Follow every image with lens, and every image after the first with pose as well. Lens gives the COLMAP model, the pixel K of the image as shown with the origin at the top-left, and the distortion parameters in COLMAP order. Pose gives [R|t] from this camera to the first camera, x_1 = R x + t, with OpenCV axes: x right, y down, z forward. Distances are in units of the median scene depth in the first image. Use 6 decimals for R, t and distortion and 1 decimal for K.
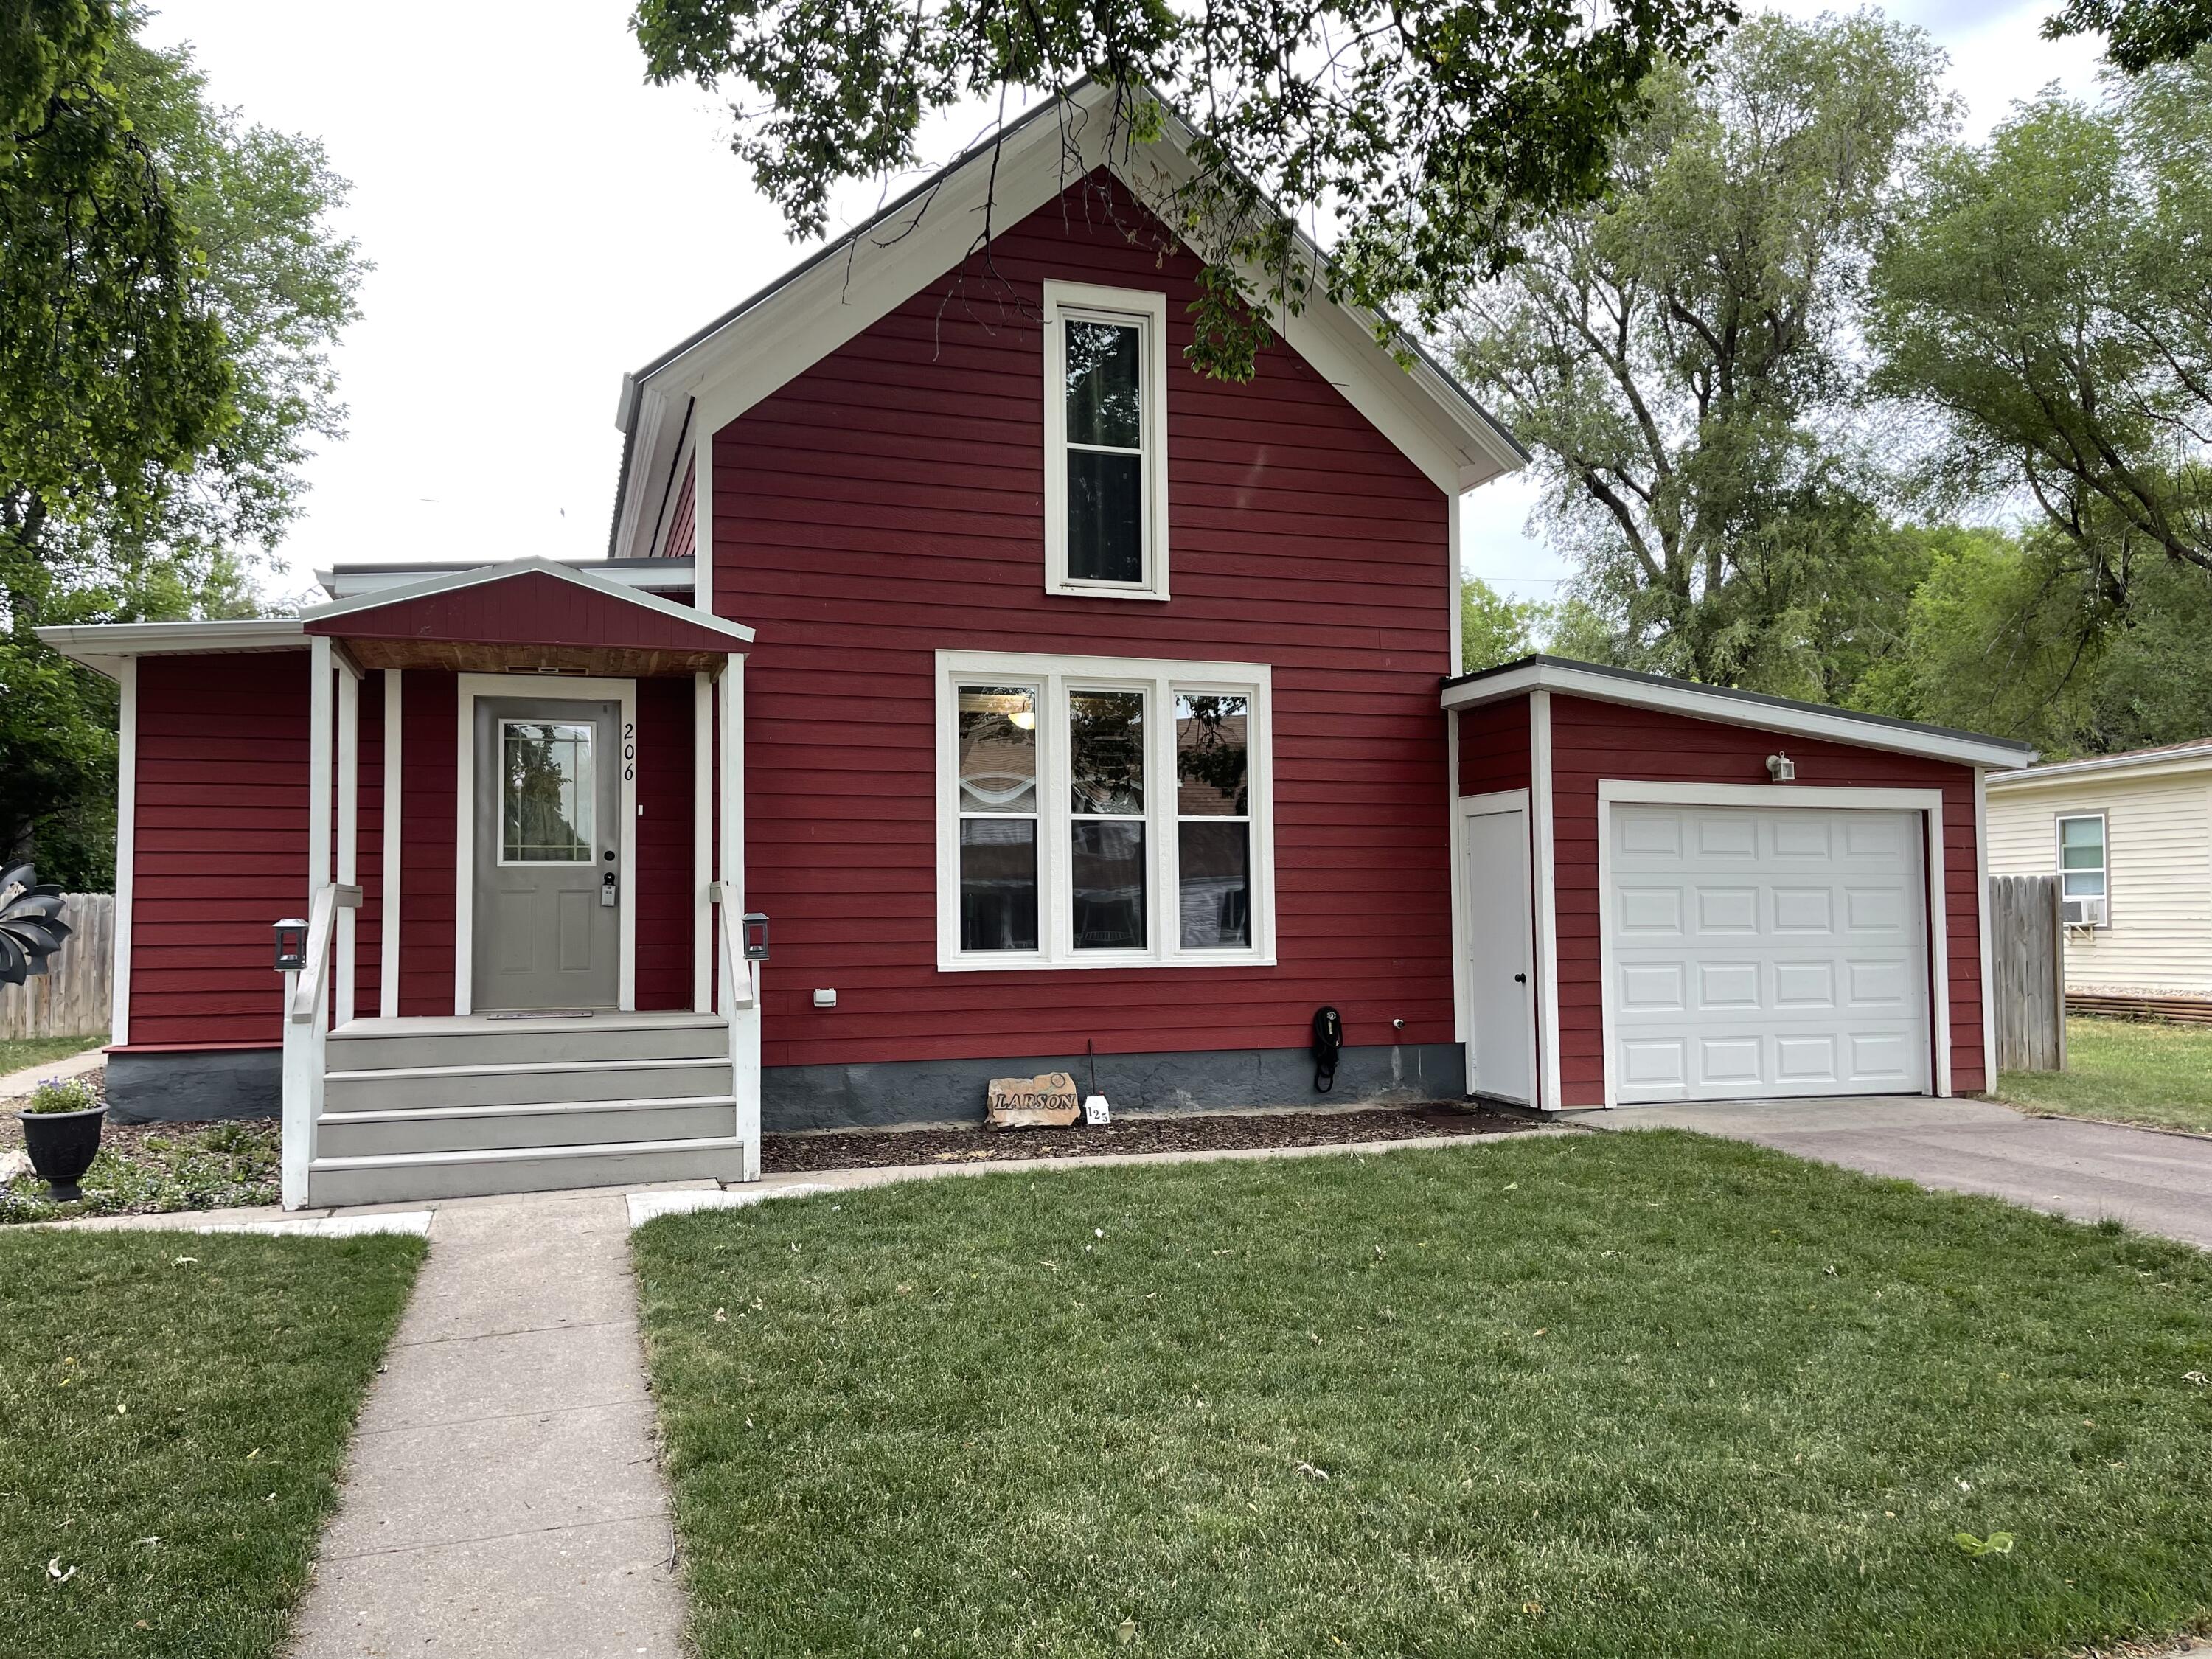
lens RADIAL K [[1669.1, 0, 1117.8], [0, 1669.1, 836.7], [0, 0, 1]] dist [0.087058, -0.117514]
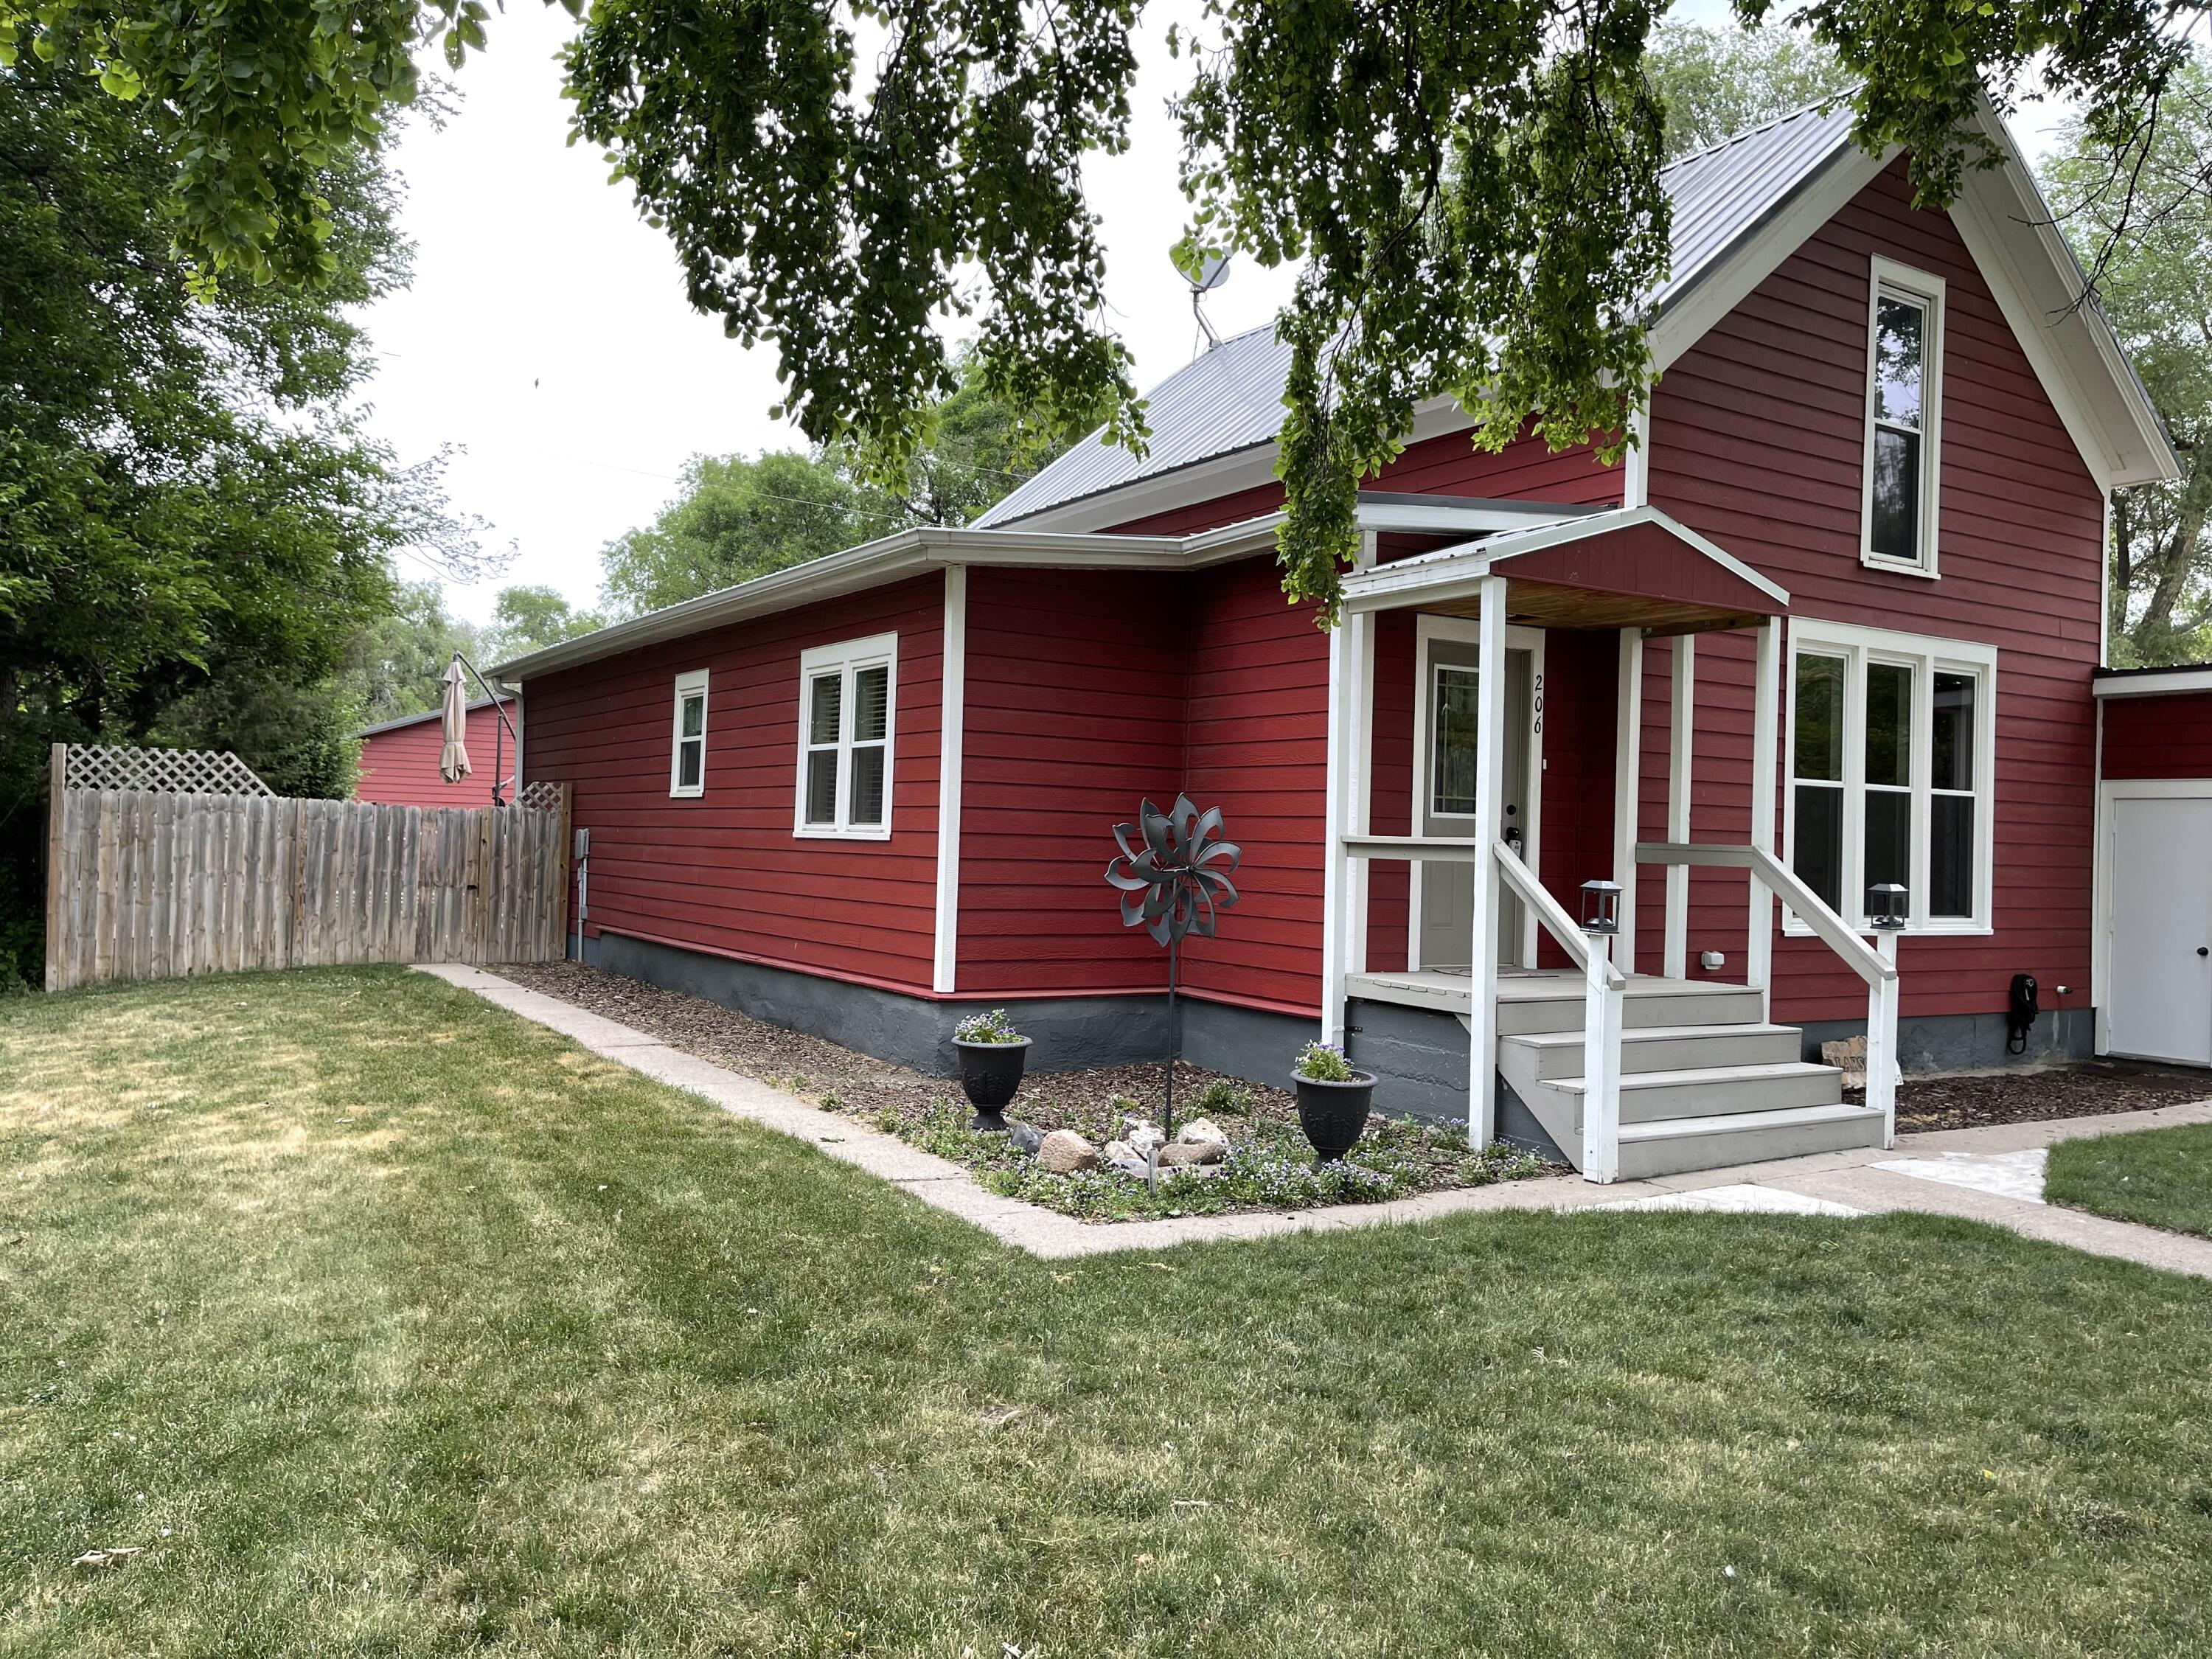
lens RADIAL K [[1669.1, 0, 1117.8], [0, 1669.1, 836.7], [0, 0, 1]] dist [0.087058, -0.117514]
pose [[0.966896, 0.036587, 0.252535, -0.706082], [-0.047777, 0.998123, 0.038319, 0.000724], [-0.250659, -0.049116, 0.966829, 0.108777]]
